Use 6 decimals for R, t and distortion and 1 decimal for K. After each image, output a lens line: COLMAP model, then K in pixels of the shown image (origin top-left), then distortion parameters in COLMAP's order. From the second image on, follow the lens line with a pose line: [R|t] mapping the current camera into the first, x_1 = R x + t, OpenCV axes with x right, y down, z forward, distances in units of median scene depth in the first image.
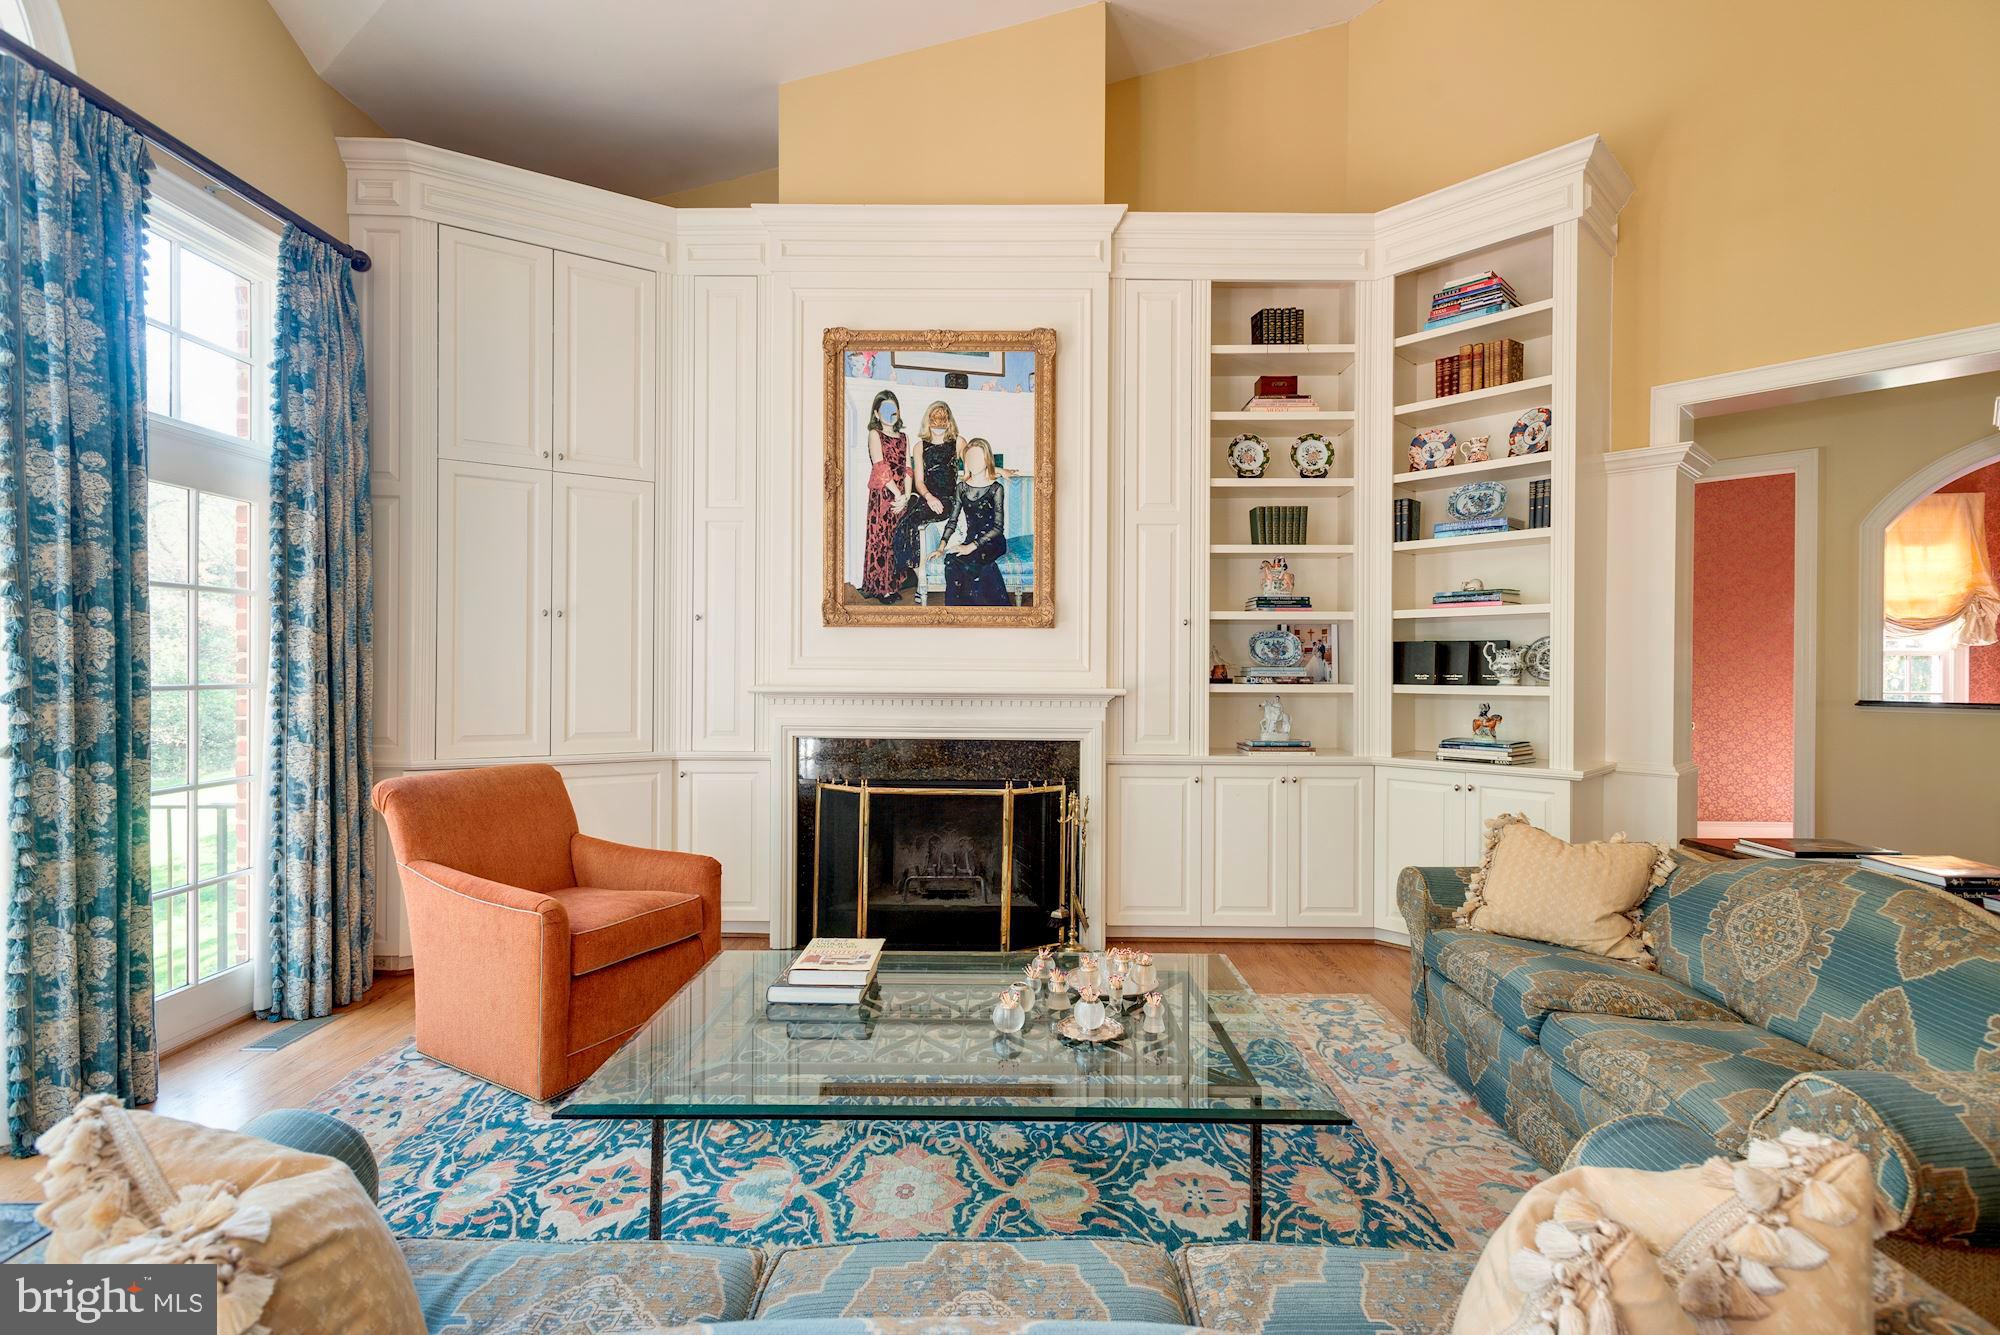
lens RADIAL K [[938.7, 0, 997.5], [0, 938.7, 666.9], [0, 0, 1]] dist [0.016620, -0.001301]
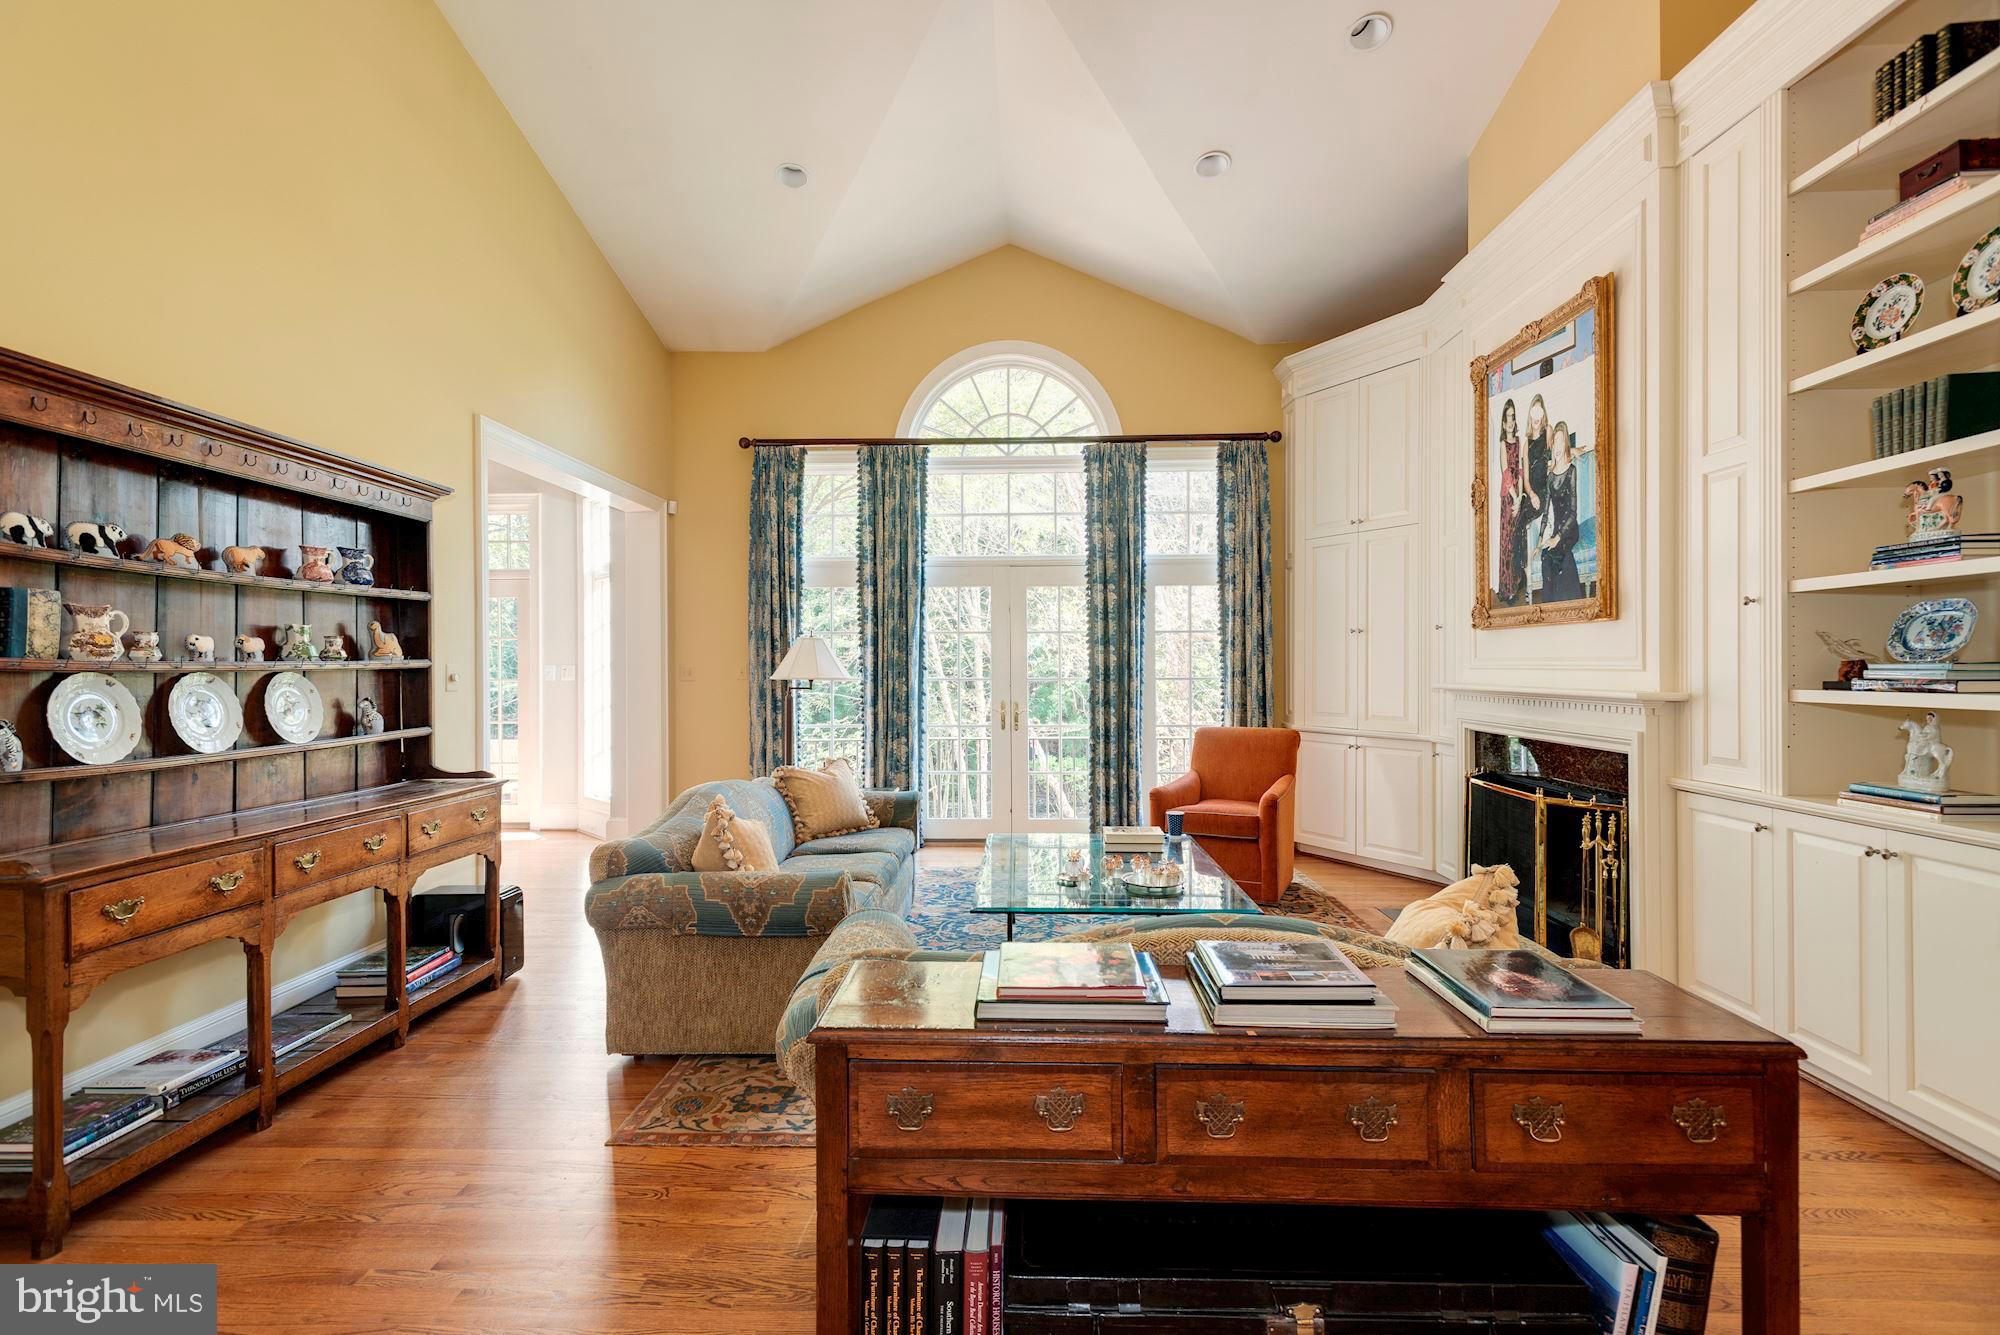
lens RADIAL K [[938.7, 0, 984.9], [0, 938.7, 671.5], [0, 0, 1]] dist [0.016620, -0.001301]
pose [[-0.035838, -0.001673, -0.999356, 0.940413], [0.000865, 0.999998, -0.001706, 0.006744], [0.999357, -0.000926, -0.035837, 0.460041]]
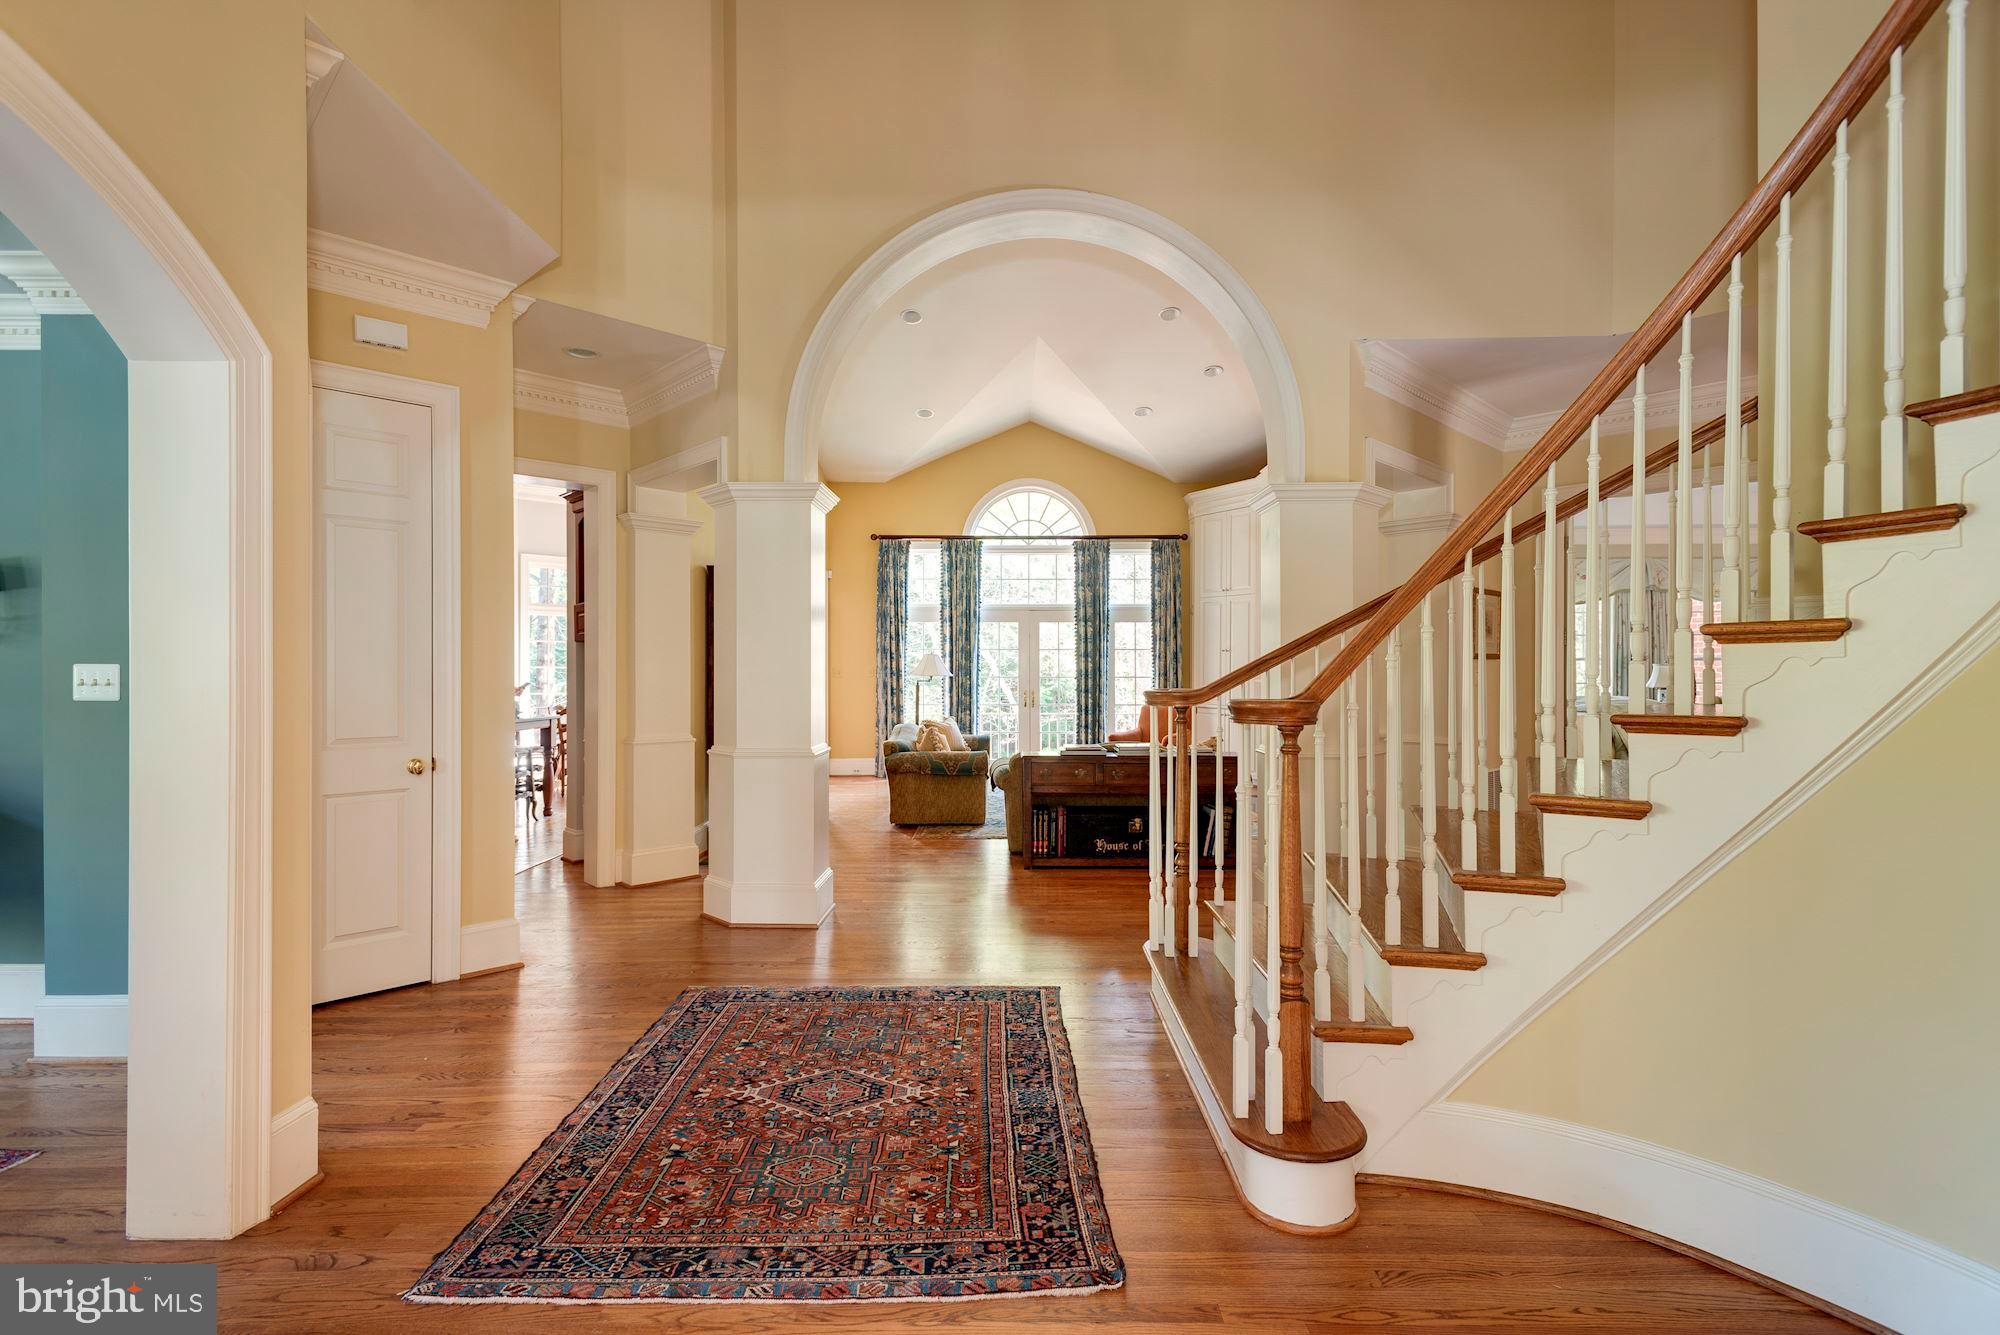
lens RADIAL K [[938.7, 0, 984.2], [0, 938.7, 664.3], [0, 0, 1]] dist [0.016620, -0.001301]
pose [[-0.007843, -0.012816, -0.999887, 2.019956], [-0.003584, 0.999912, -0.012788, 0.014759], [0.999963, 0.003483, -0.007888, 0.339379]]
